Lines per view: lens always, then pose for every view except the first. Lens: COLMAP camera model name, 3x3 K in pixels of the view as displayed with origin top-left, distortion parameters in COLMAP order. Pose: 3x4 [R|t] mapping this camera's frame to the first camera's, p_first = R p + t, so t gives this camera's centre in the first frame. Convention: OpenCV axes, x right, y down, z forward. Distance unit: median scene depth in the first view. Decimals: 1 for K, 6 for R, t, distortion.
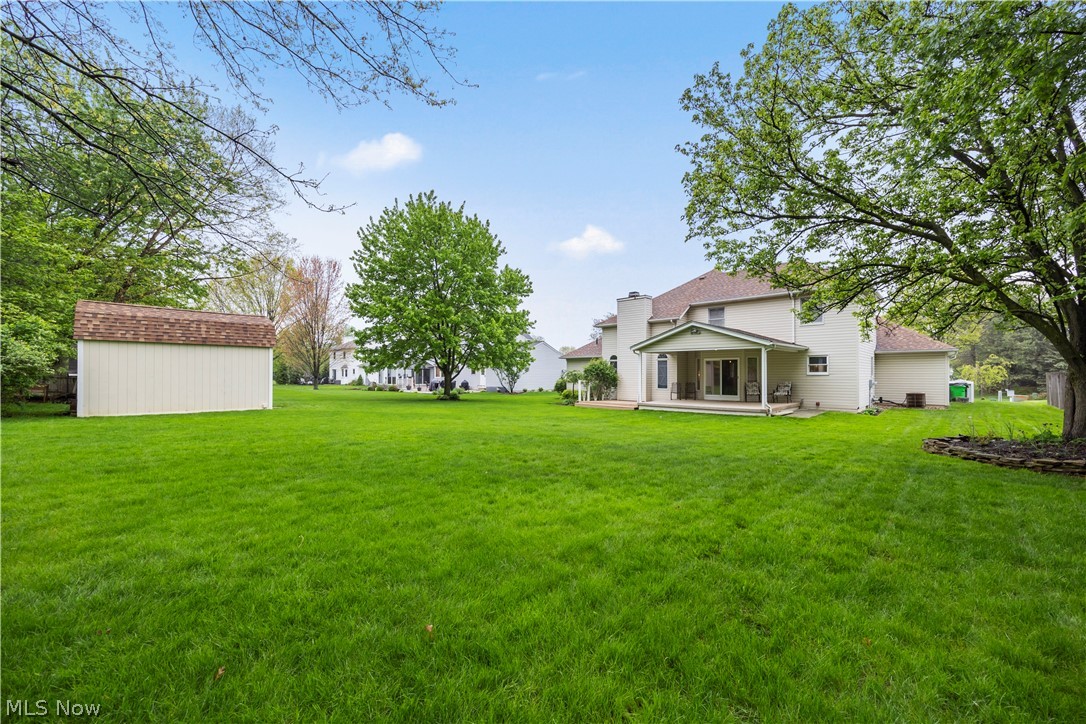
lens RADIAL K [[433.8, 0, 536.4], [0, 433.8, 368.6], [0, 0, 1]] dist [0.008129, -0.001470]
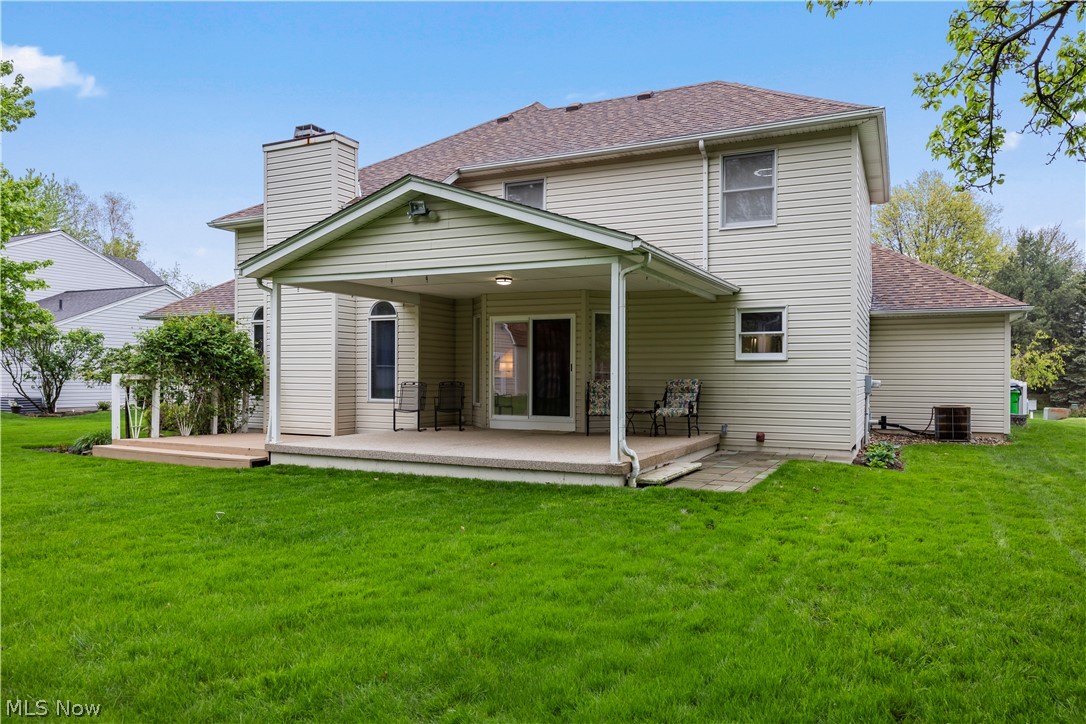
lens RADIAL K [[754.6, 0, 544.4], [0, 754.6, 363.7], [0, 0, 1]] dist [-0.000361, 0.000163]
pose [[0.950755, 0.010296, 0.309774, 0.246267], [-0.009313, 0.999946, -0.004653, 0.020317], [-0.309805, 0.001539, 0.950799, 0.404426]]
